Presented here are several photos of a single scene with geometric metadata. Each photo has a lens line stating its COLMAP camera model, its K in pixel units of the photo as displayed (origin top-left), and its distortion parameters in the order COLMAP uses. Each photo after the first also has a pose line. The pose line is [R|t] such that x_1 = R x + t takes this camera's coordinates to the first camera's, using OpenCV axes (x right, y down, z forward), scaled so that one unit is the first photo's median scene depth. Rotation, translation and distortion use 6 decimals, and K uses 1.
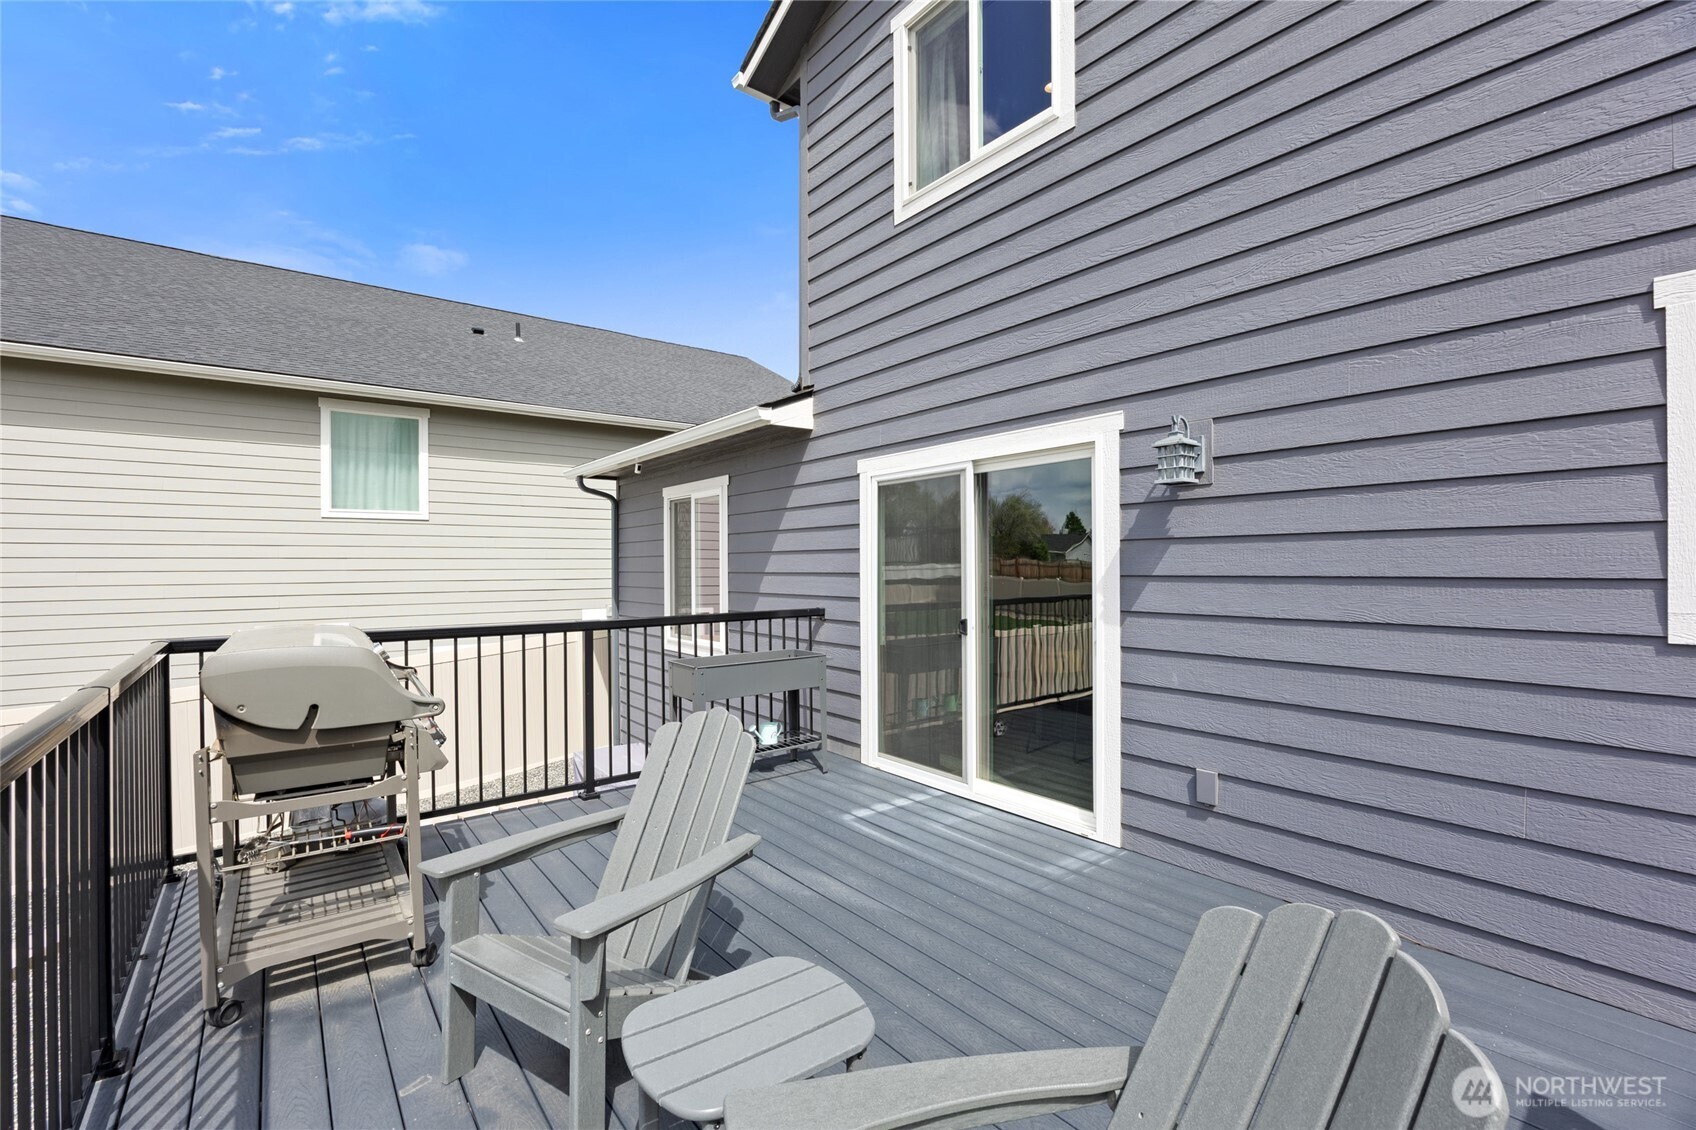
lens RADIAL K [[756.3, 0, 848.0], [0, 756.3, 565.0], [0, 0, 1]] dist [-0.002431, 0.000083]
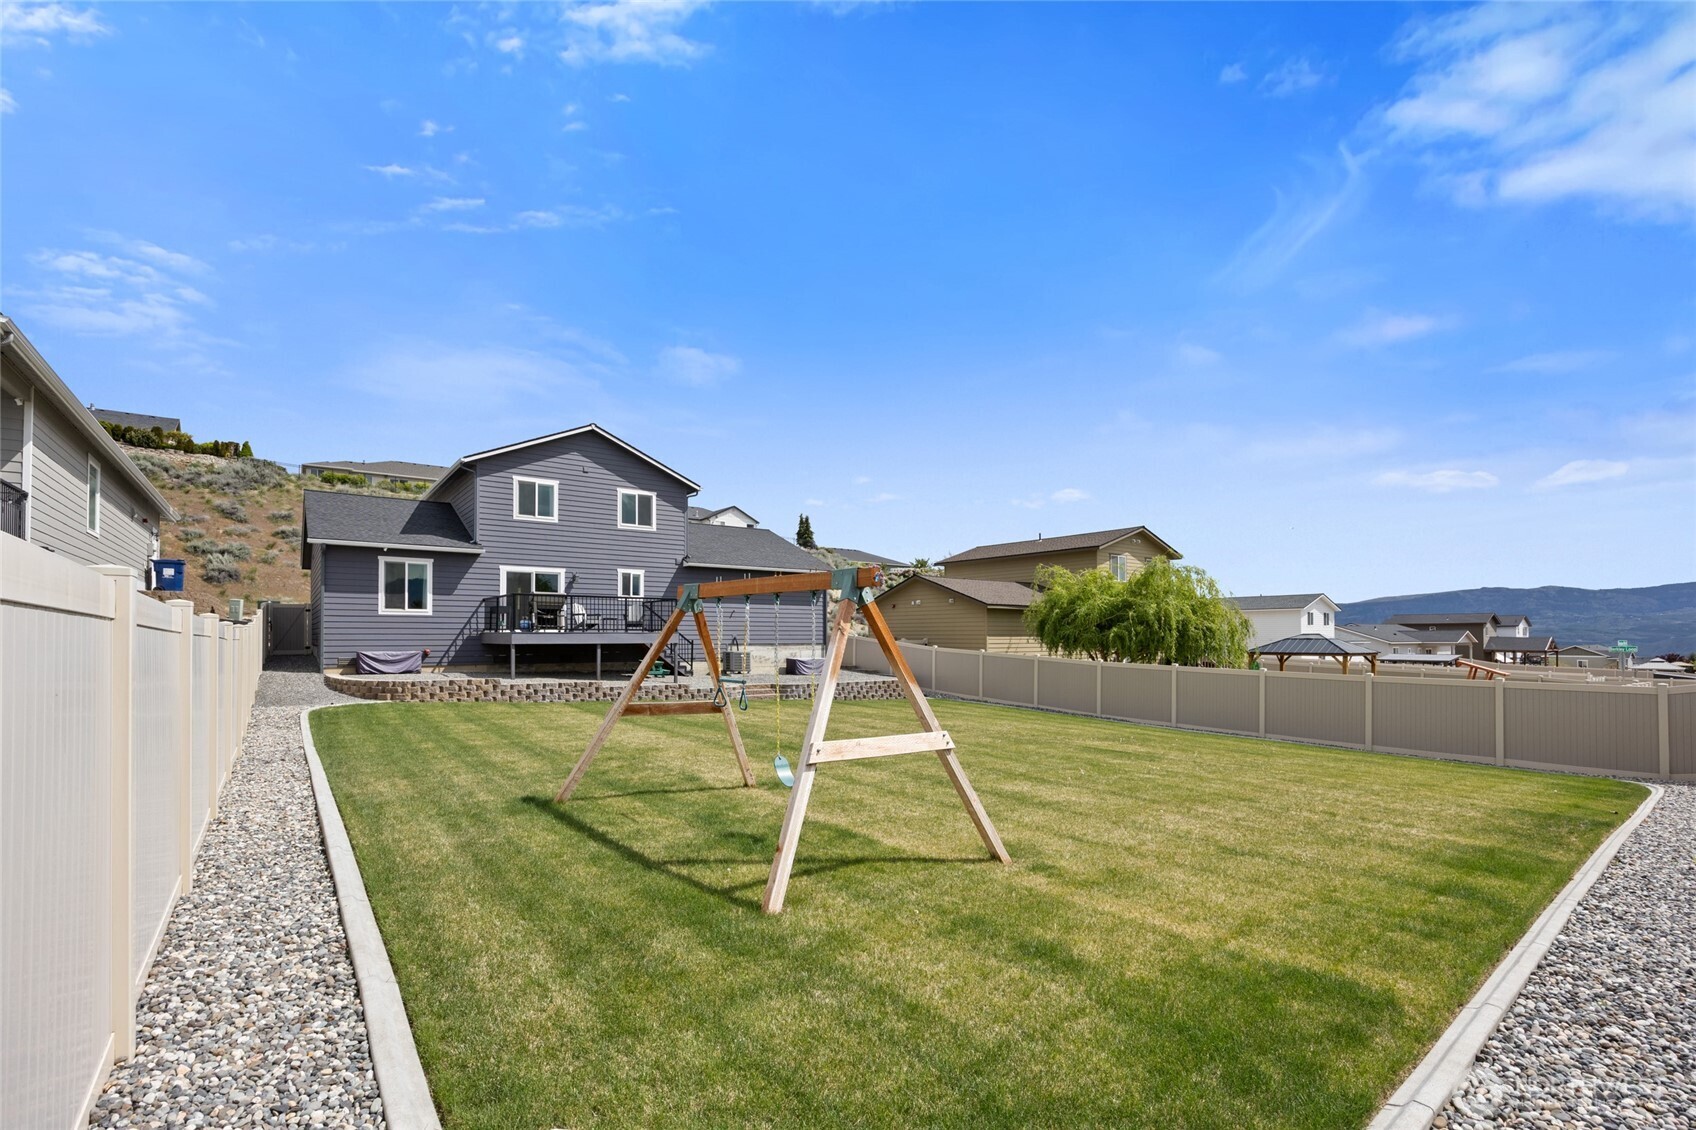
lens RADIAL K [[756.3, 0, 848.0], [0, 756.3, 565.0], [0, 0, 1]] dist [-0.002431, 0.000083]
pose [[0.000973, 0.105995, 0.994366, -4.100601], [0.003642, 0.994360, -0.105998, 0.317454], [-0.999993, 0.003725, 0.000582, -0.997215]]
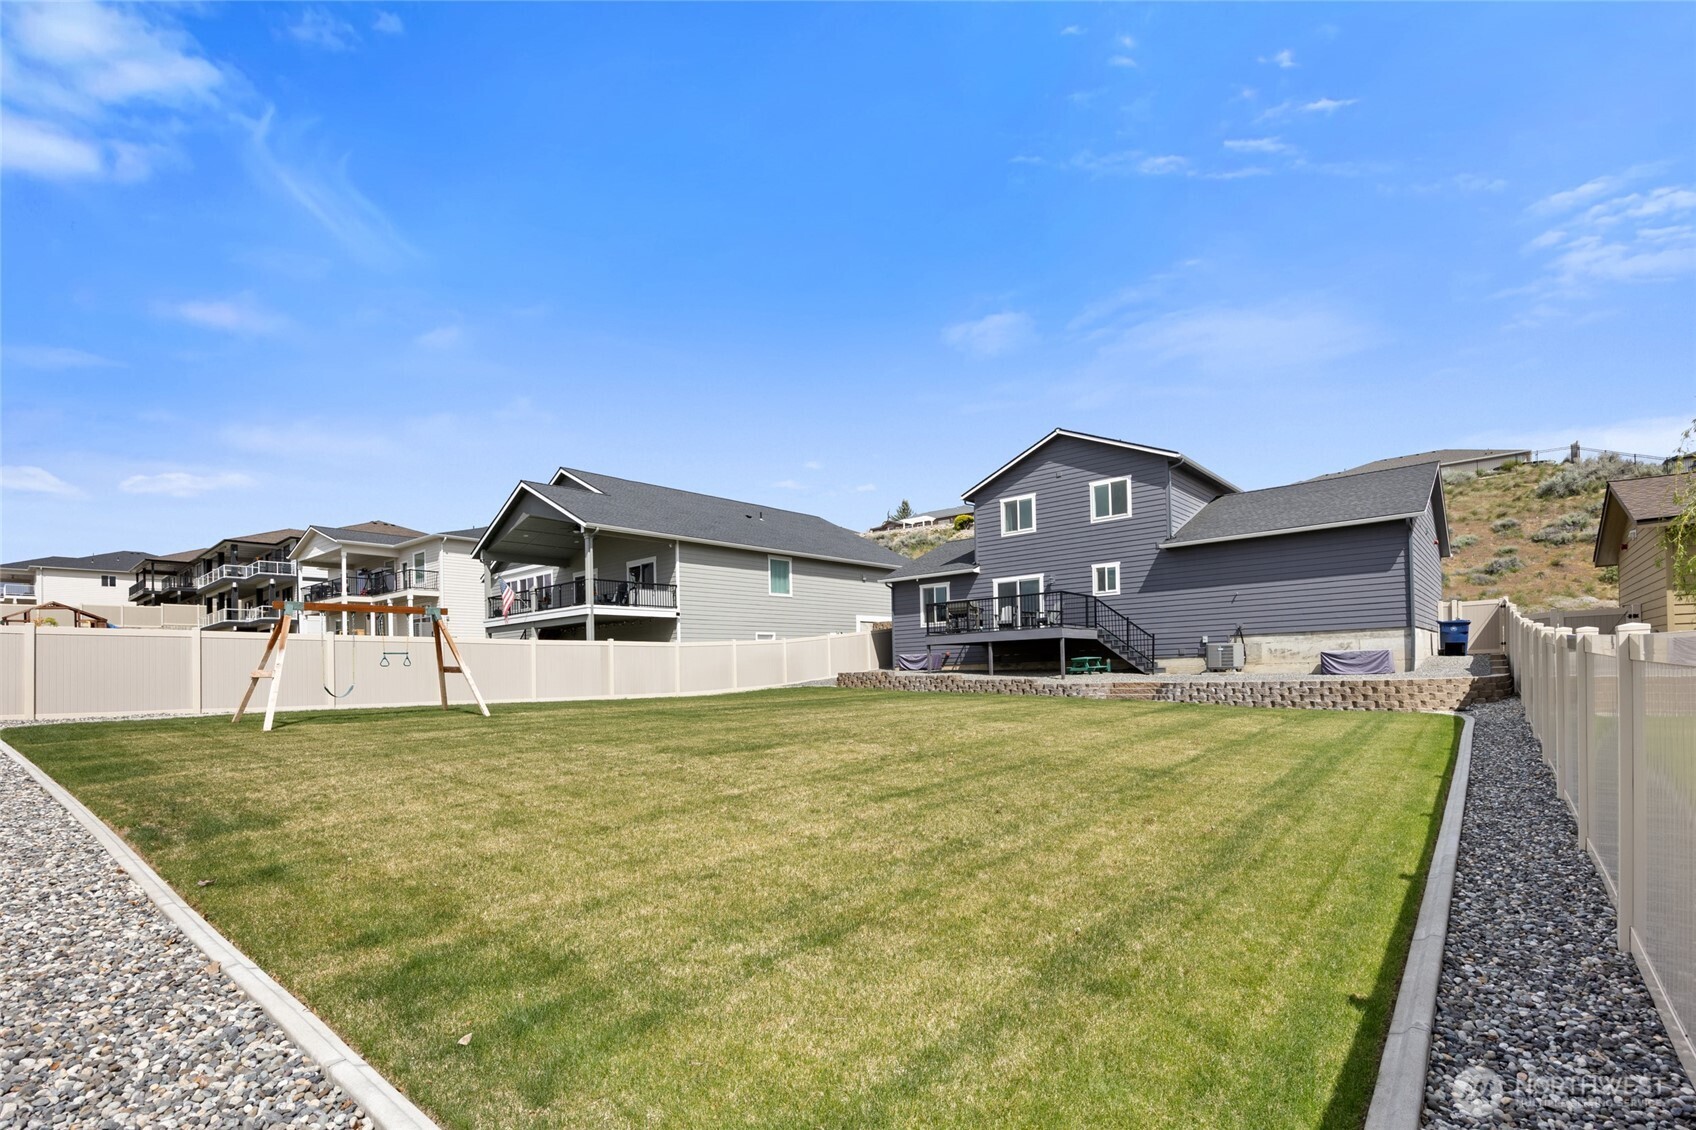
lens RADIAL K [[773.5, 0, 850.0], [0, 773.5, 599.4], [0, 0, 1]] dist [-0.014411, 0.000030]
pose [[0.976825, 0.006498, 0.213941, -1.932823], [0.015792, 0.994627, -0.102316, 0.493236], [-0.213457, 0.103323, 0.971473, -3.677625]]
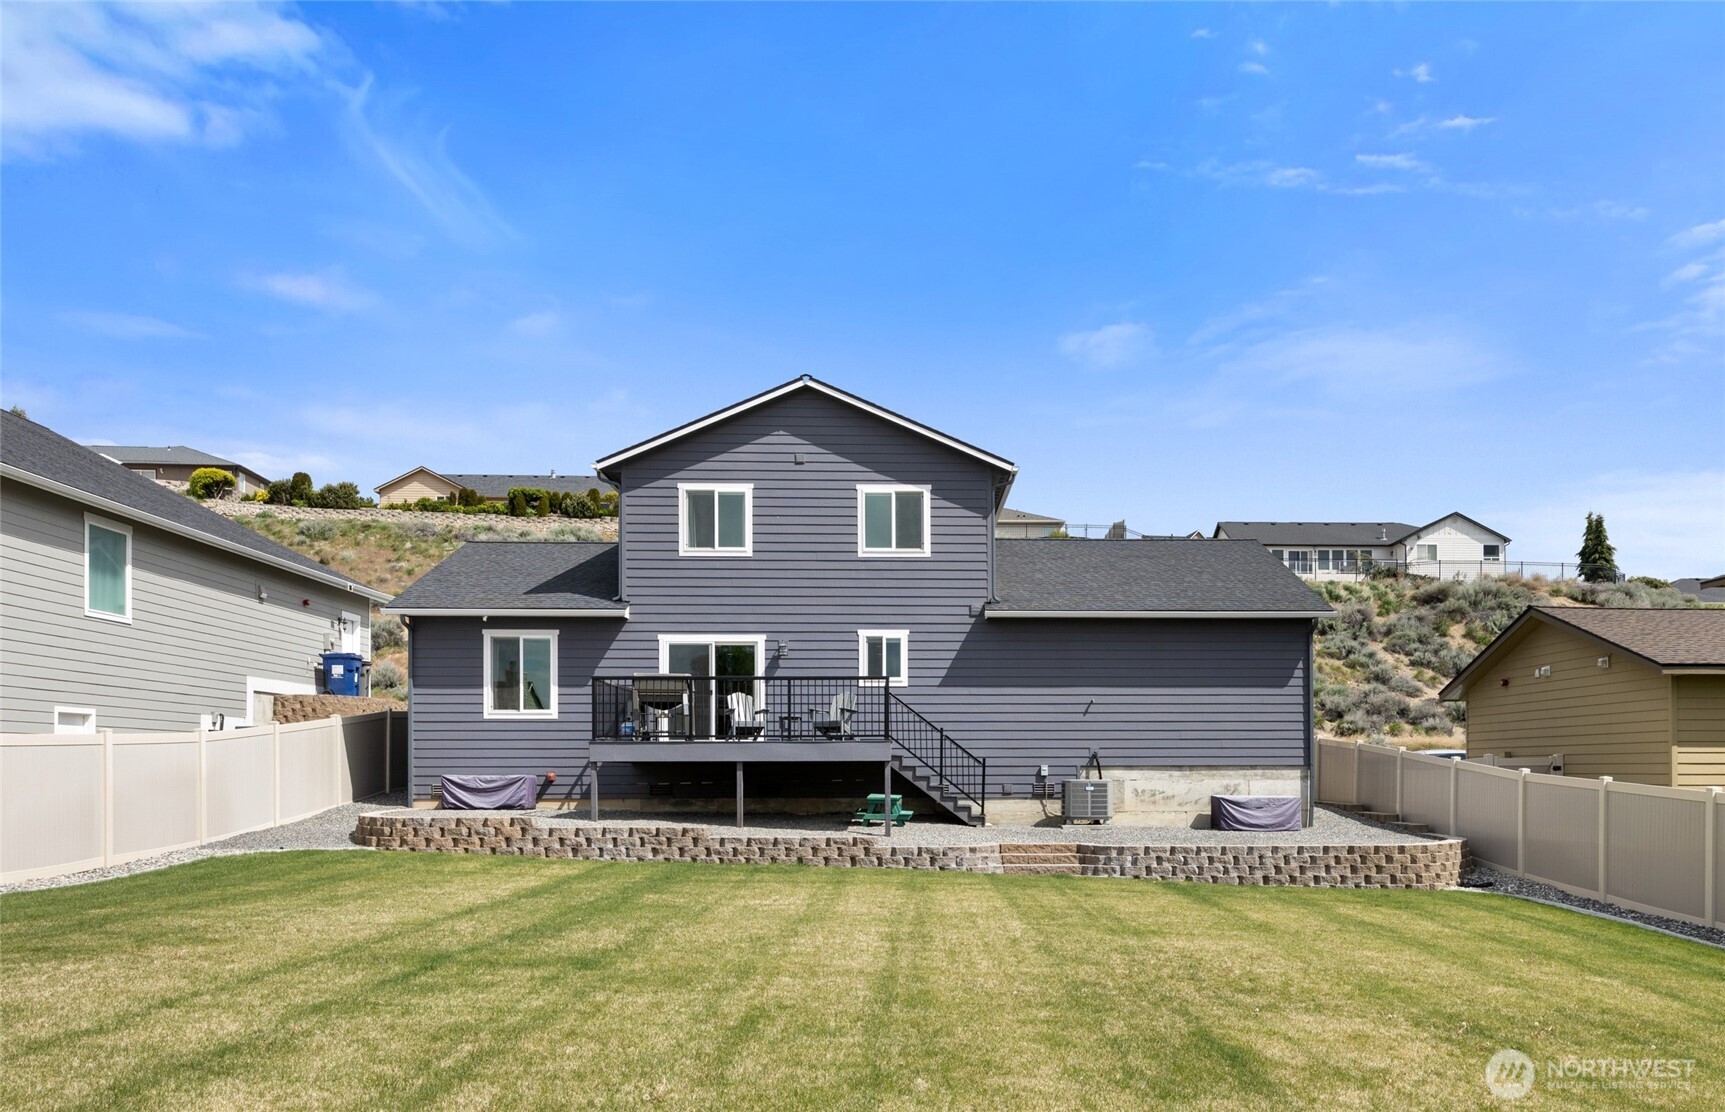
lens RADIAL K [[1342.0, 0, 864.9], [0, 1342.0, 674.7], [0, 0, 1]] dist [0.000464, 0.001865]
pose [[0.561441, 0.068595, 0.824669, -3.241732], [-0.001408, 0.996636, -0.081941, 0.366963], [-0.827515, 0.044844, 0.559649, -2.119559]]
